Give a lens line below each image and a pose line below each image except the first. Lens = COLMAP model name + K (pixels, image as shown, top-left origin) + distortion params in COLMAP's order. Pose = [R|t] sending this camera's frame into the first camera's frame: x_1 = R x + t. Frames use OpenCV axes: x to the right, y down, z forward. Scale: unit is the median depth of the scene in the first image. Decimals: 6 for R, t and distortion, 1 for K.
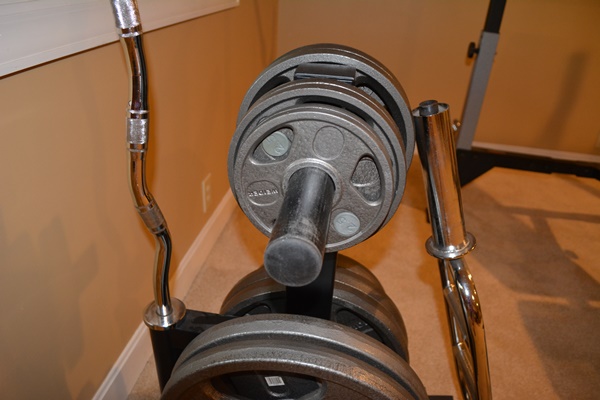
lens RADIAL K [[464.9, 0, 300.6], [0, 464.9, 198.1], [0, 0, 1]] dist [-0.070548, 0.009799]
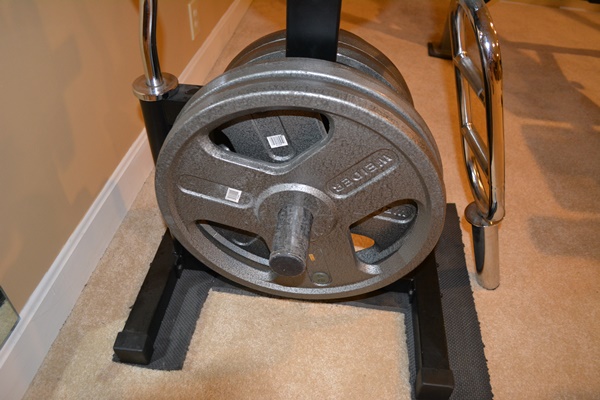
lens RADIAL K [[464.9, 0, 299.3], [0, 464.9, 203.5], [0, 0, 1]] dist [-0.070548, 0.009799]
pose [[0.999514, -0.029958, 0.008630, -0.012045], [0.027068, 0.971239, 0.236562, 0.152700], [-0.015469, -0.236213, 0.971578, 0.021994]]
